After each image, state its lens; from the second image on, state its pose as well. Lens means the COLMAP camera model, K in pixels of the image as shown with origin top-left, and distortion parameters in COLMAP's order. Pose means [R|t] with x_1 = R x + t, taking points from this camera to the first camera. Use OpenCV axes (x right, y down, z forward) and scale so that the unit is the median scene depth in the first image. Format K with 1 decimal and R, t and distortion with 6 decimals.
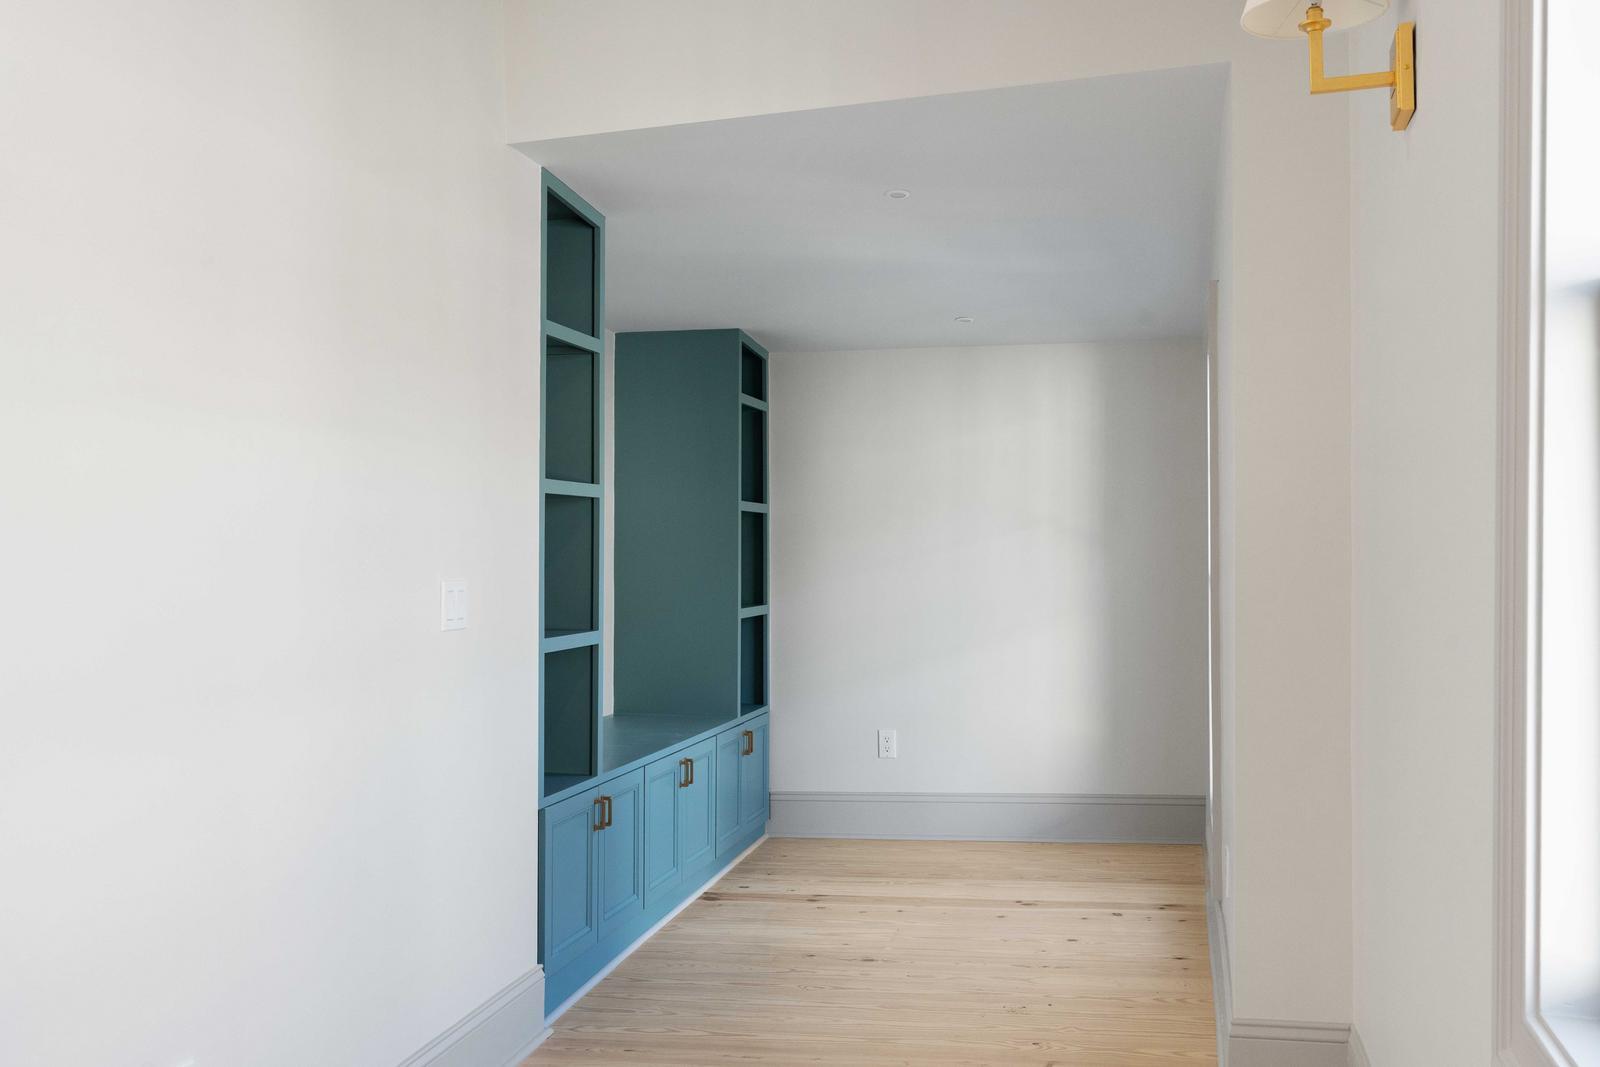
lens RADIAL K [[1448.3, 0, 800.0], [0, 1448.3, 533.5], [0, 0, 1]] dist [0.010220, 0.000123]
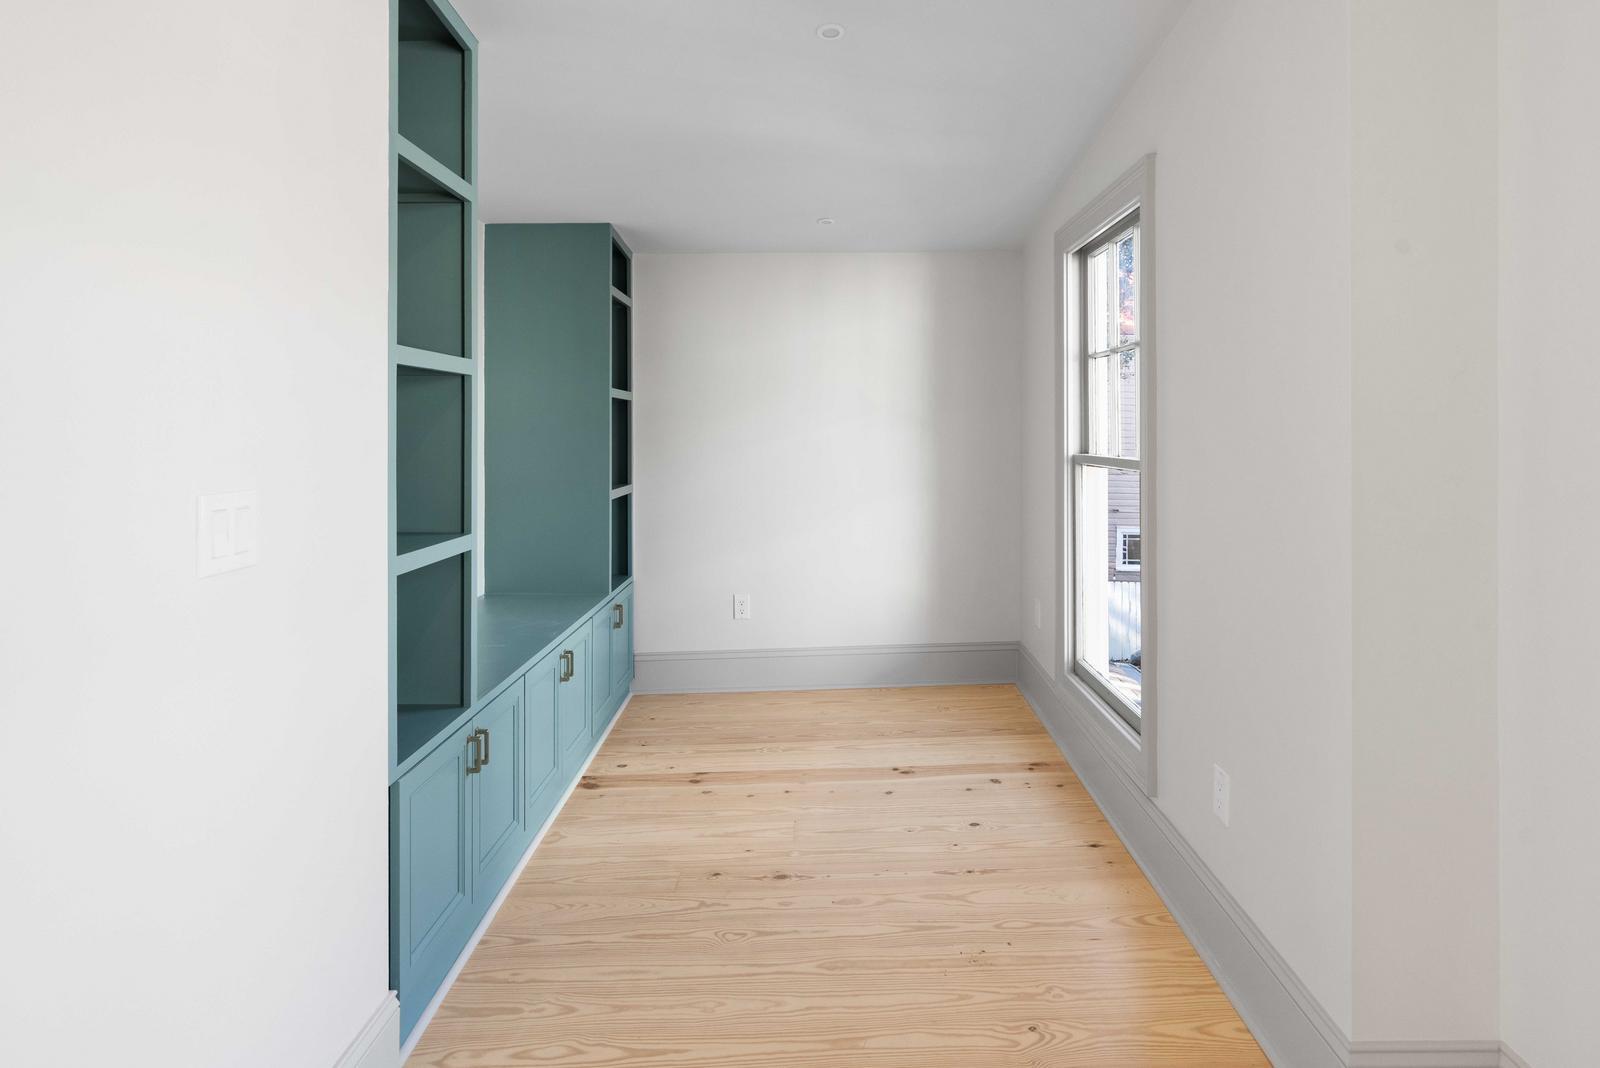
lens RADIAL K [[866.5, 0, 800.2], [0, 866.5, 428.2], [0, 0, 1]] dist [-0.004927, 0.000253]
pose [[0.973223, -0.002569, 0.229850, -0.060255], [0.000641, 0.999964, 0.008462, 0.001797], [-0.229864, -0.008088, 0.973189, 0.411111]]
